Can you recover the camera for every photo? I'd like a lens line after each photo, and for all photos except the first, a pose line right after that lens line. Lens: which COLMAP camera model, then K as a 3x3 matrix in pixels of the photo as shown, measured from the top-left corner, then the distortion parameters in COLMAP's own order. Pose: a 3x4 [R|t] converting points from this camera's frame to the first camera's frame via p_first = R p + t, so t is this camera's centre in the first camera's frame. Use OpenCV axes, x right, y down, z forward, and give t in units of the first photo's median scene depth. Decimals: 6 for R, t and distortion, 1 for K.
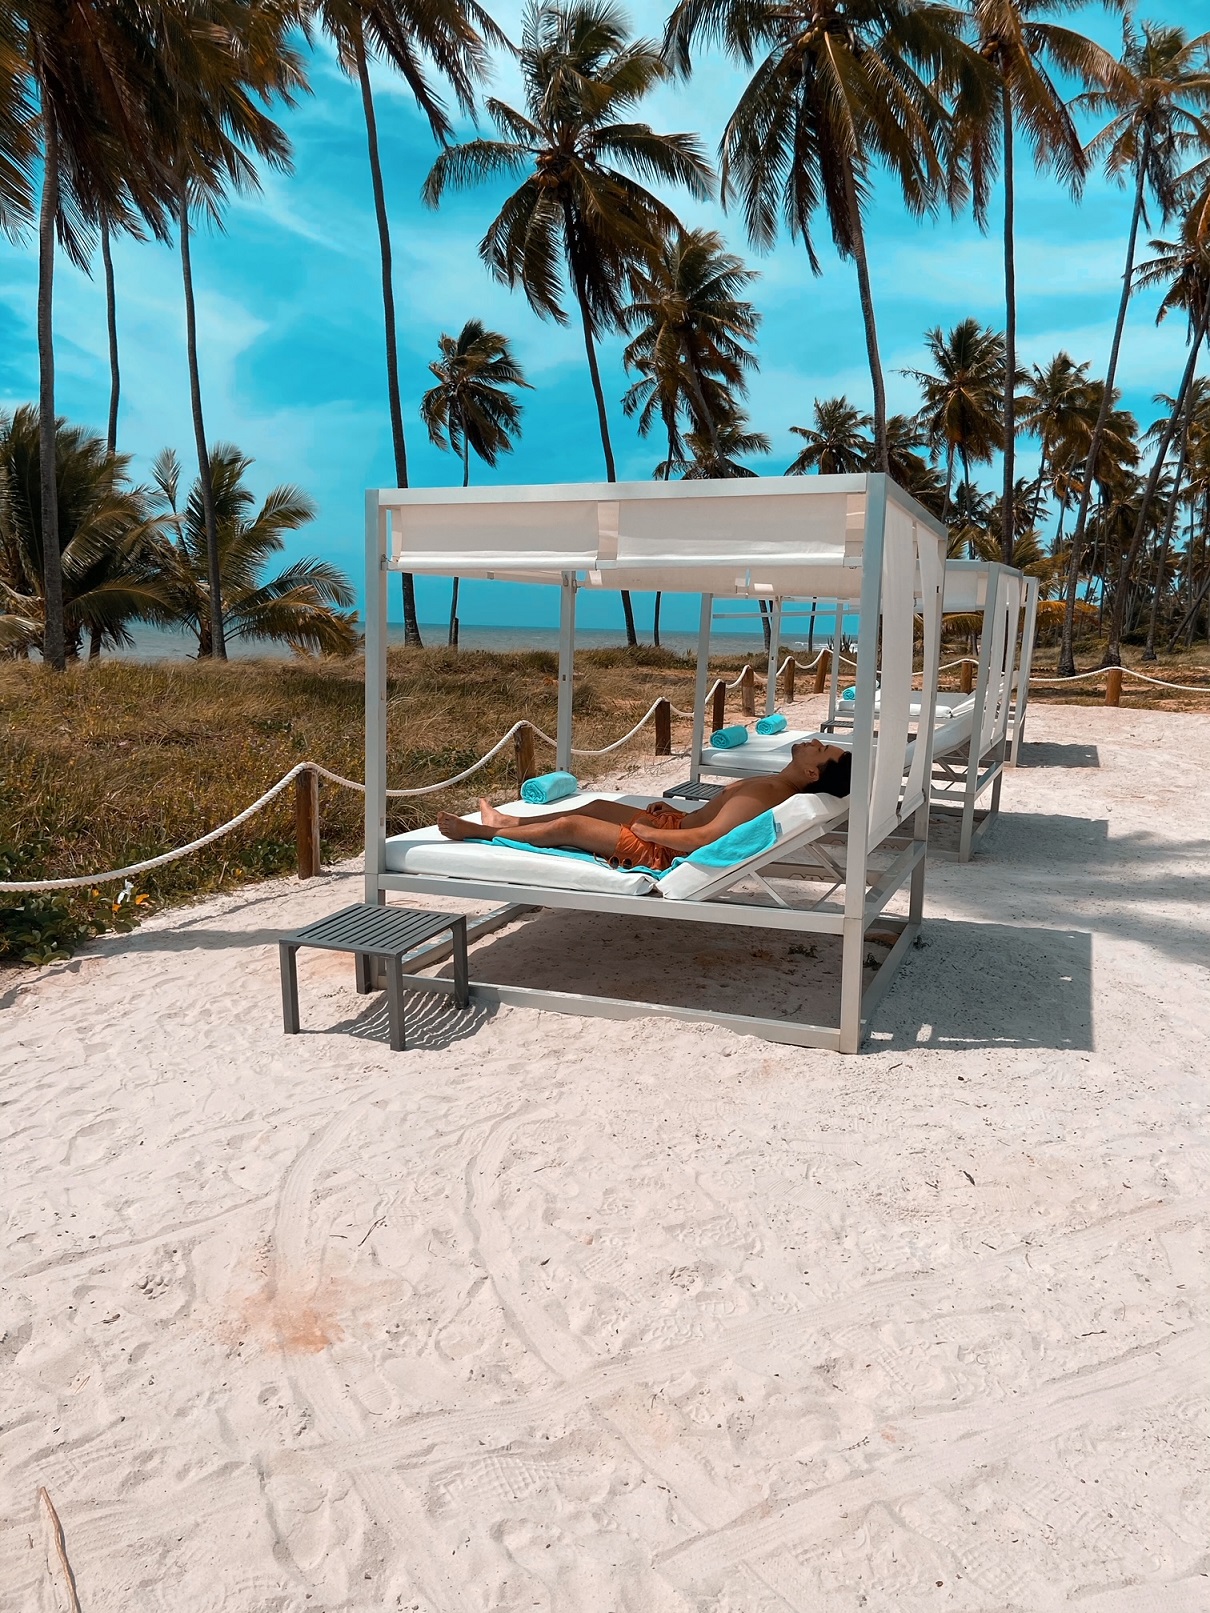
lens RADIAL K [[1190.3, 0, 597.6], [0, 1190.3, 763.7], [0, 0, 1]] dist [0.089485, -0.095875]
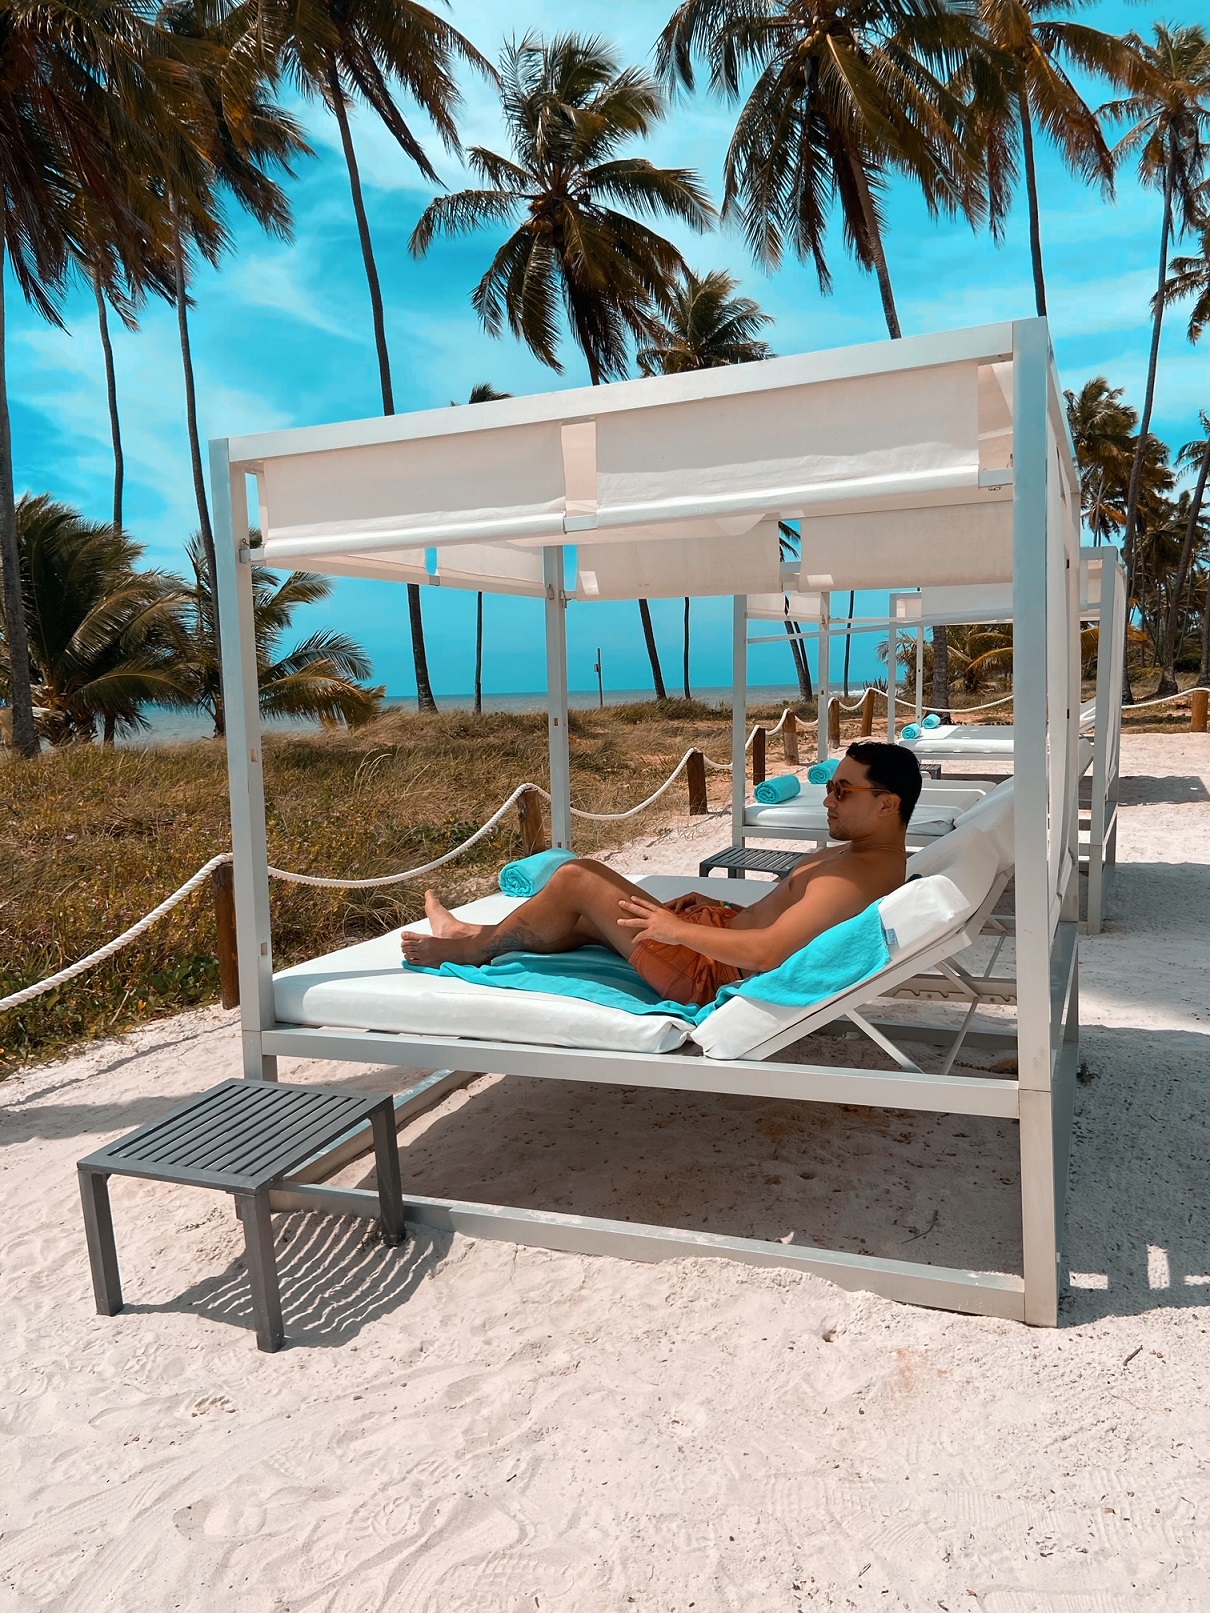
lens RADIAL K [[1190.3, 0, 597.6], [0, 1190.3, 763.7], [0, 0, 1]] dist [0.089485, -0.095875]
pose [[0.997940, -0.056792, -0.029825, 0.017648], [0.055187, 0.997114, -0.052130, -0.005406], [0.032700, 0.050377, 0.998195, 0.241677]]
